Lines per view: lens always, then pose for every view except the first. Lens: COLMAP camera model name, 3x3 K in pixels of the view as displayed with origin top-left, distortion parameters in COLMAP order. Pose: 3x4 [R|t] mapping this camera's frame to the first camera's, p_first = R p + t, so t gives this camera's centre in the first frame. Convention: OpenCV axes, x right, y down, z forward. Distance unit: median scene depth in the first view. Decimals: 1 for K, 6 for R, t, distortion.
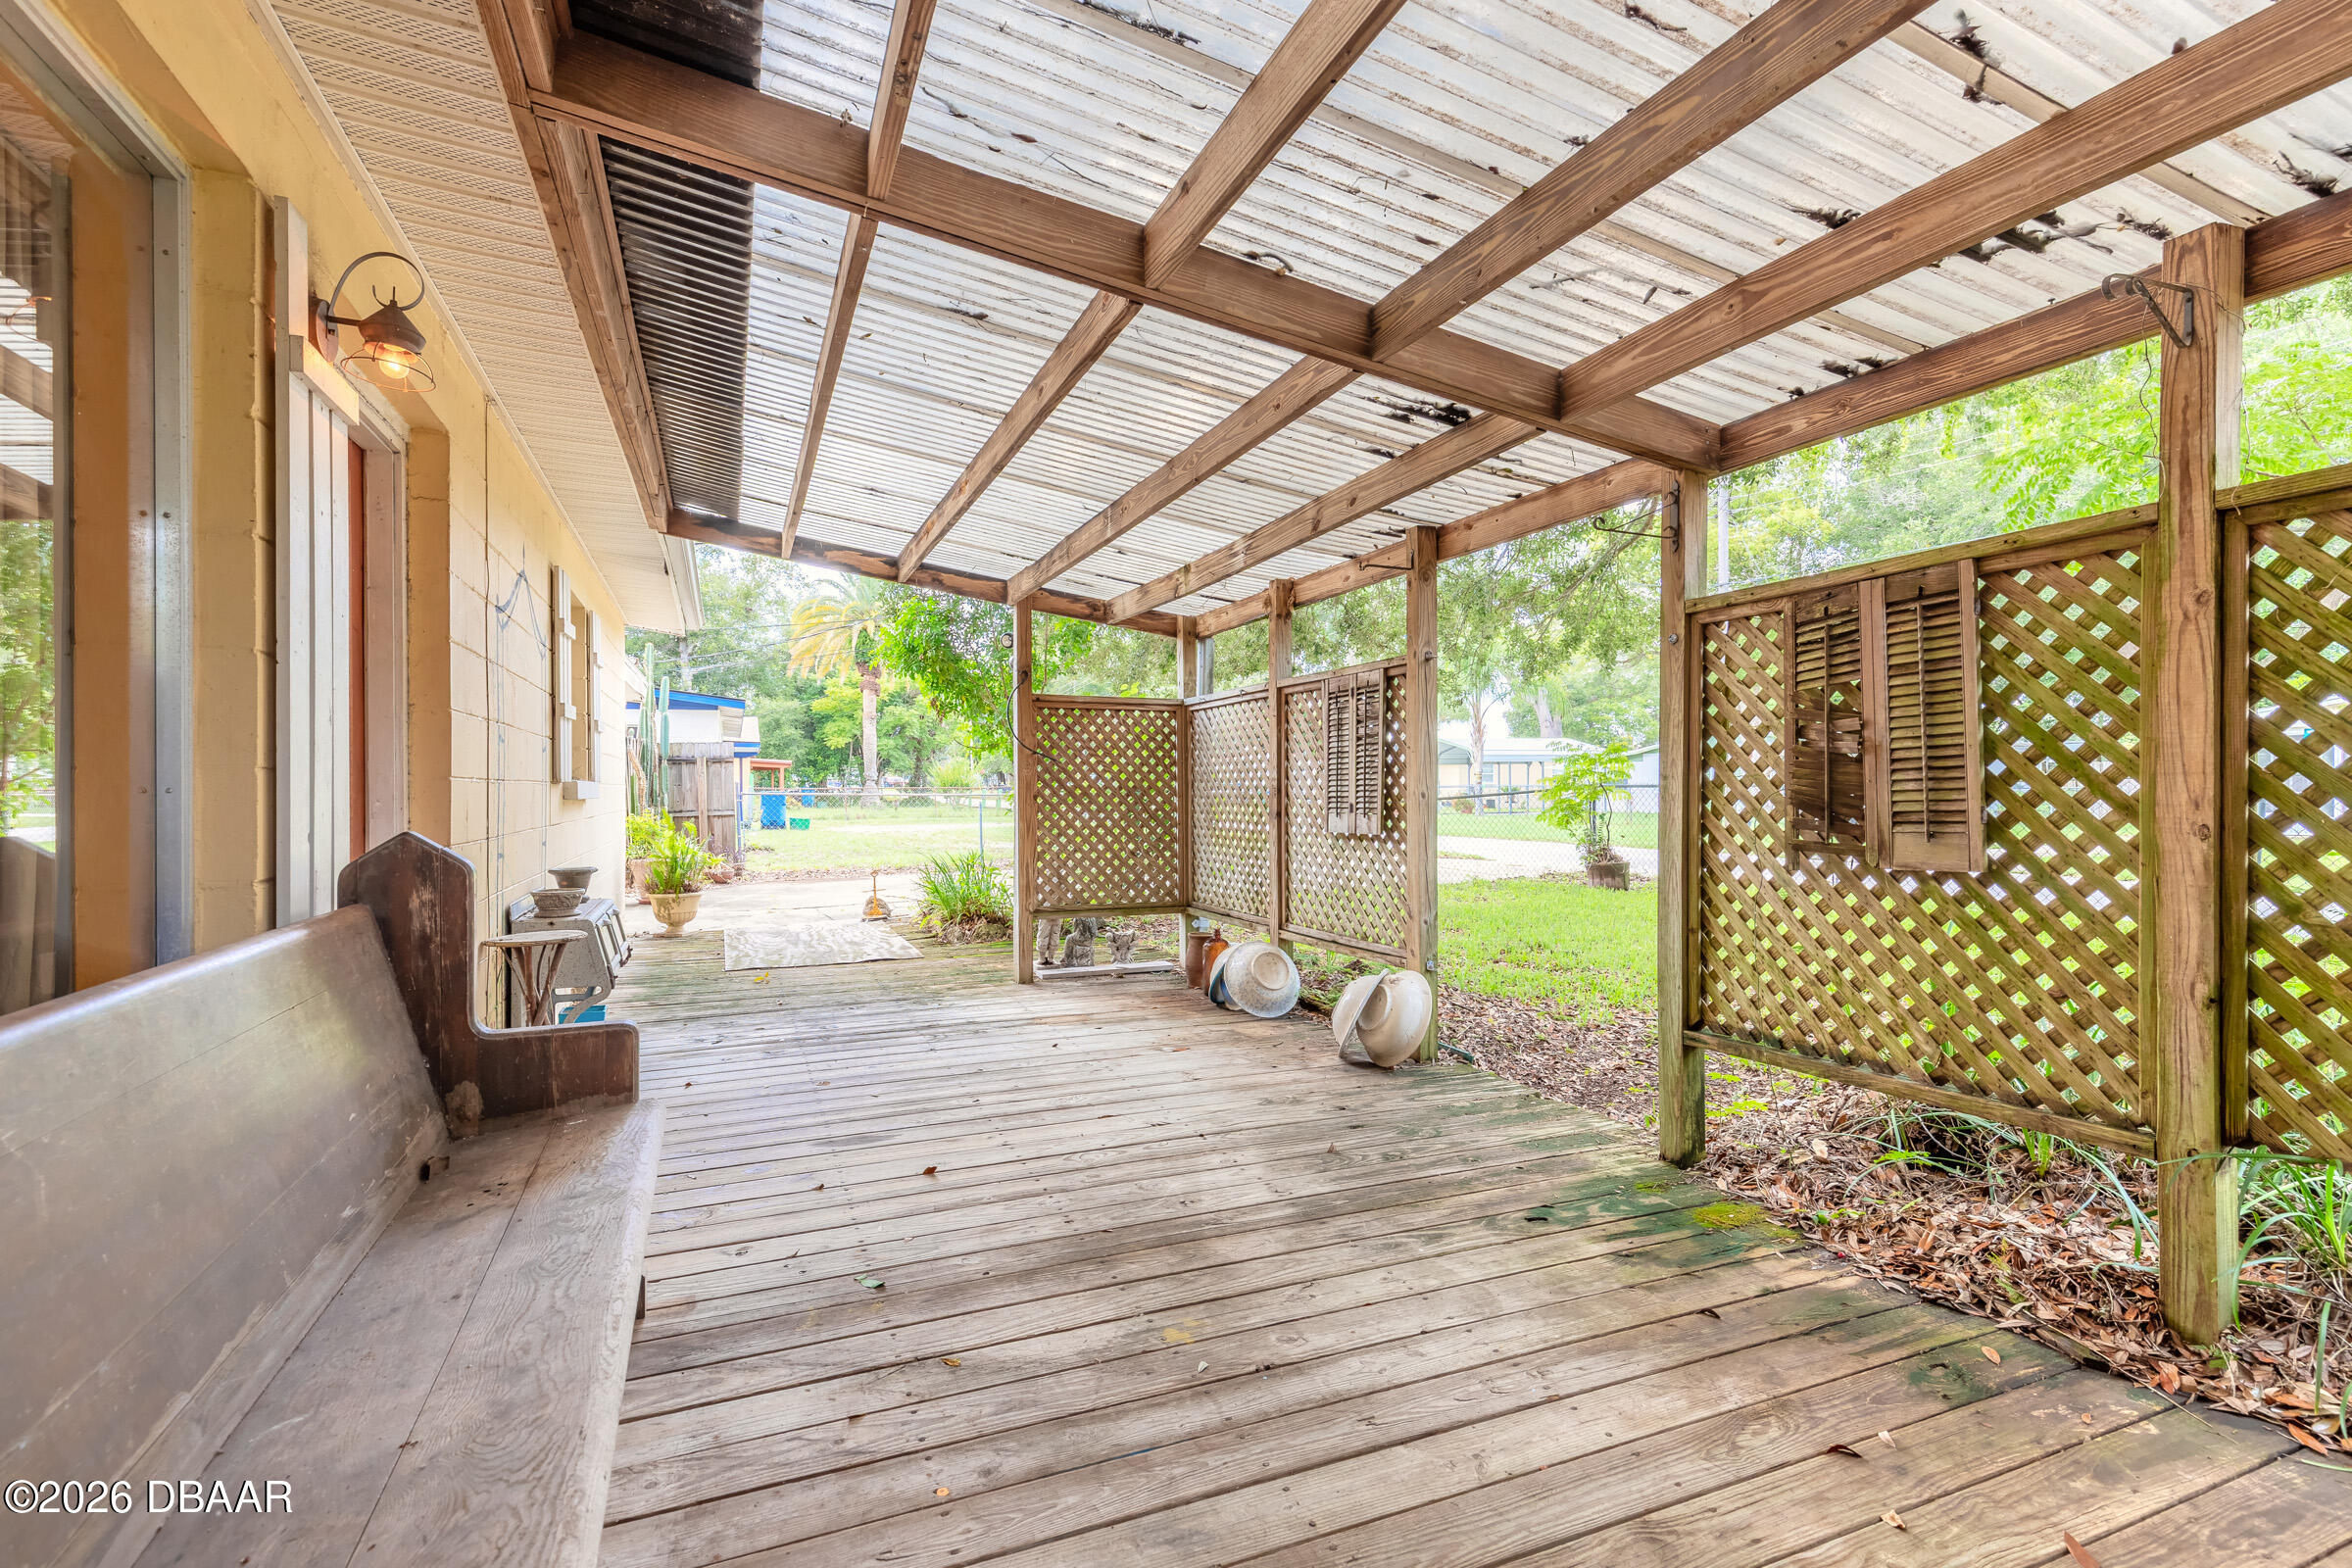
lens RADIAL K [[1057.9, 0, 1158.2], [0, 1057.9, 790.5], [0, 0, 1]] dist [0.005277, -0.000099]
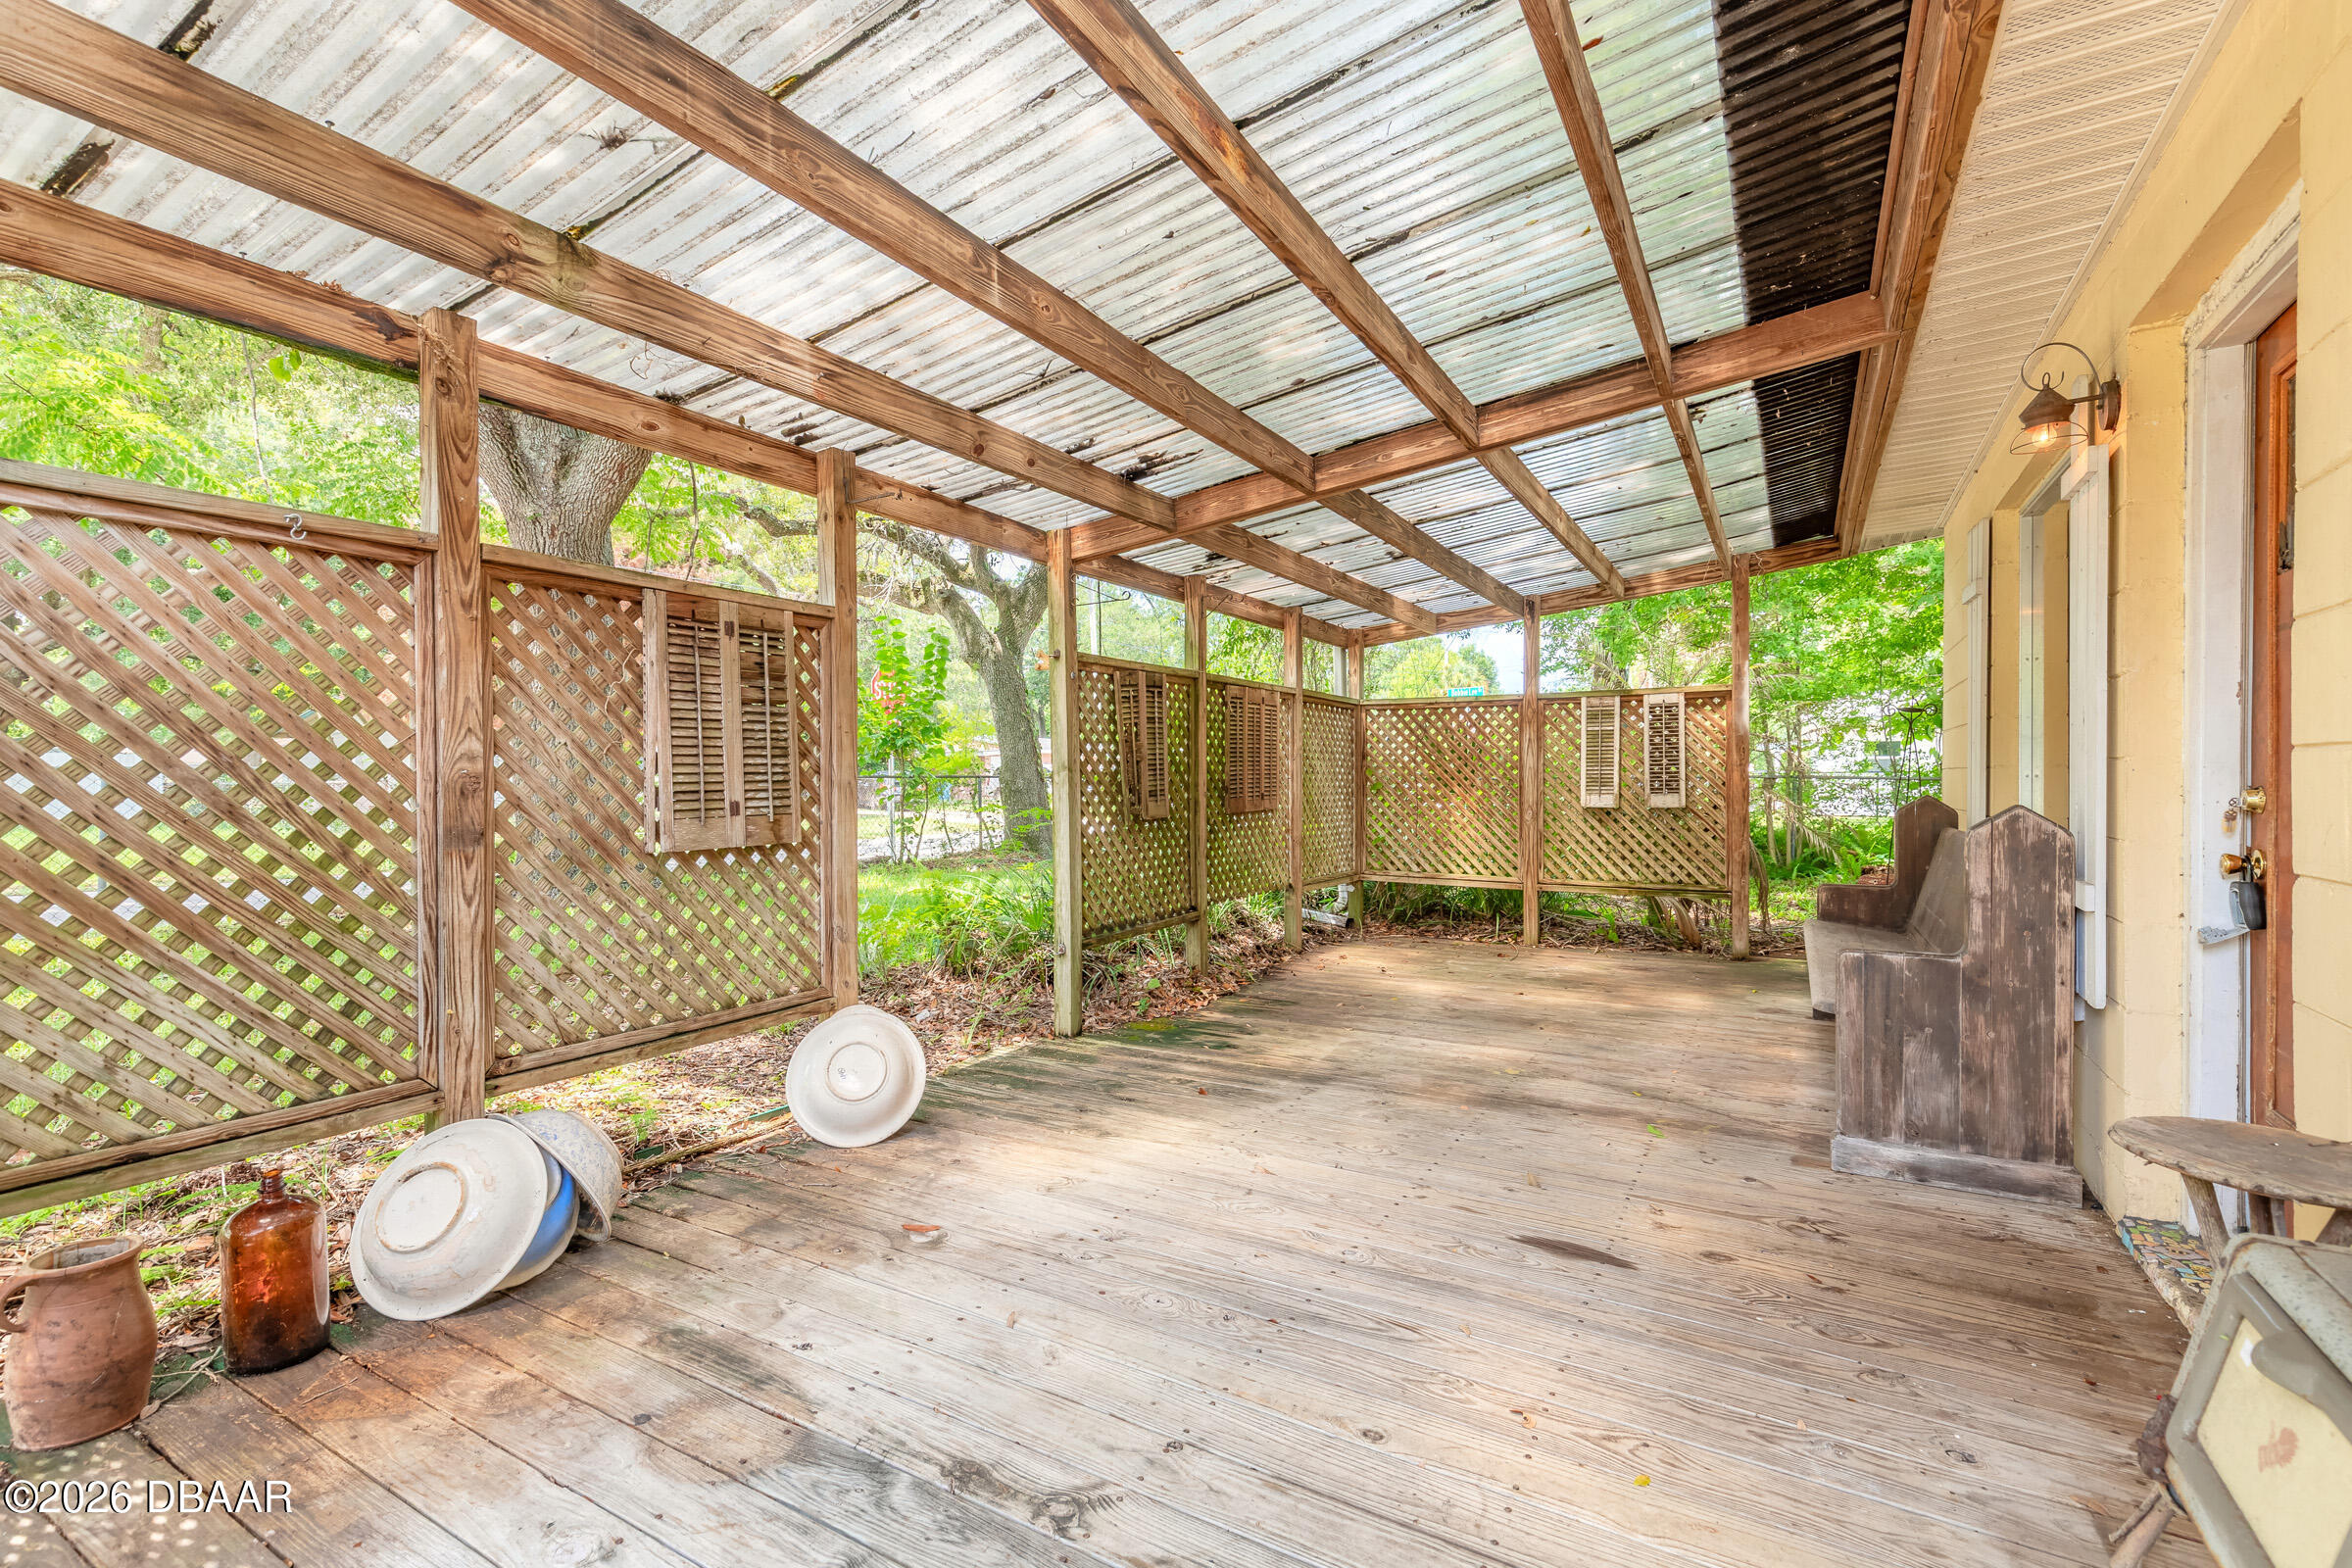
lens RADIAL K [[1057.9, 0, 1157.4], [0, 1057.9, 783.3], [0, 0, 1]] dist [0.005277, -0.000099]
pose [[-0.581070, 0.003103, 0.813848, -0.636741], [0.006236, 0.999980, 0.000640, 0.002788], [-0.813830, 0.005447, -0.581078, 1.469025]]
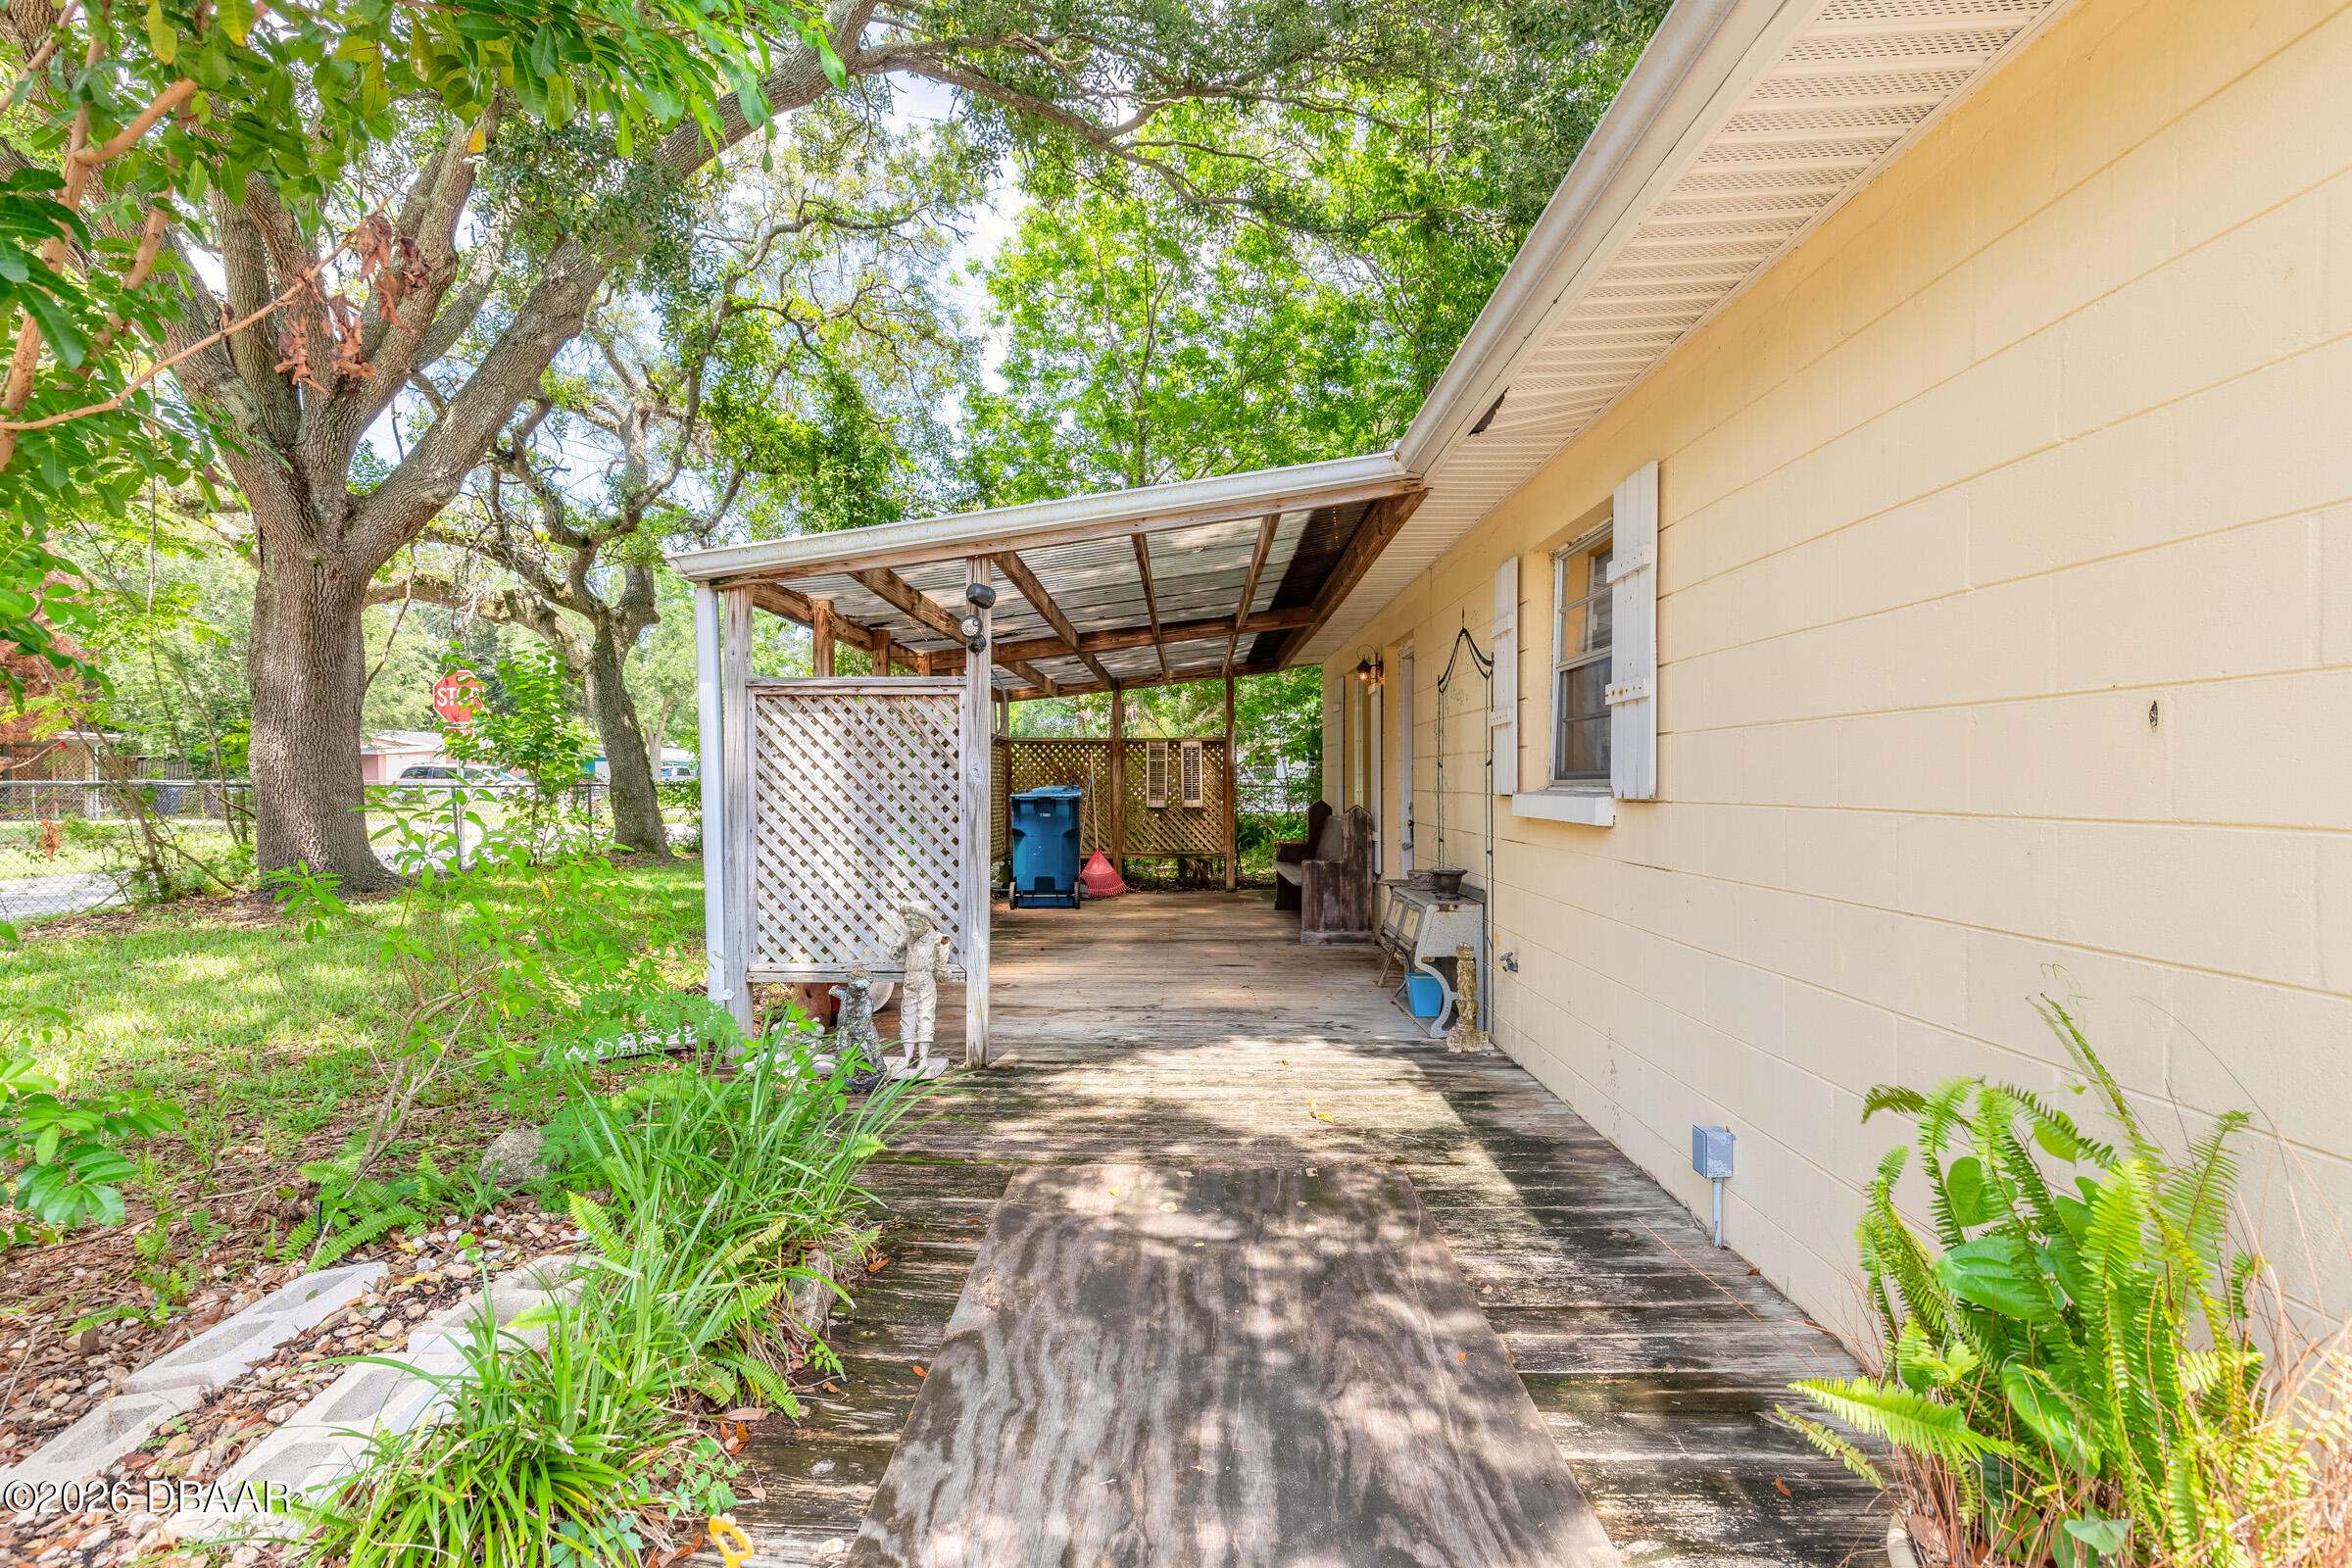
lens RADIAL K [[1057.9, 0, 1179.2], [0, 1057.9, 782.0], [0, 0, 1]] dist [0.005277, -0.000099]
pose [[-0.911096, 0.006673, 0.412139, -0.723603], [0.007517, 0.999972, 0.000427, -0.005890], [-0.412125, 0.003487, -0.911121, 1.810015]]
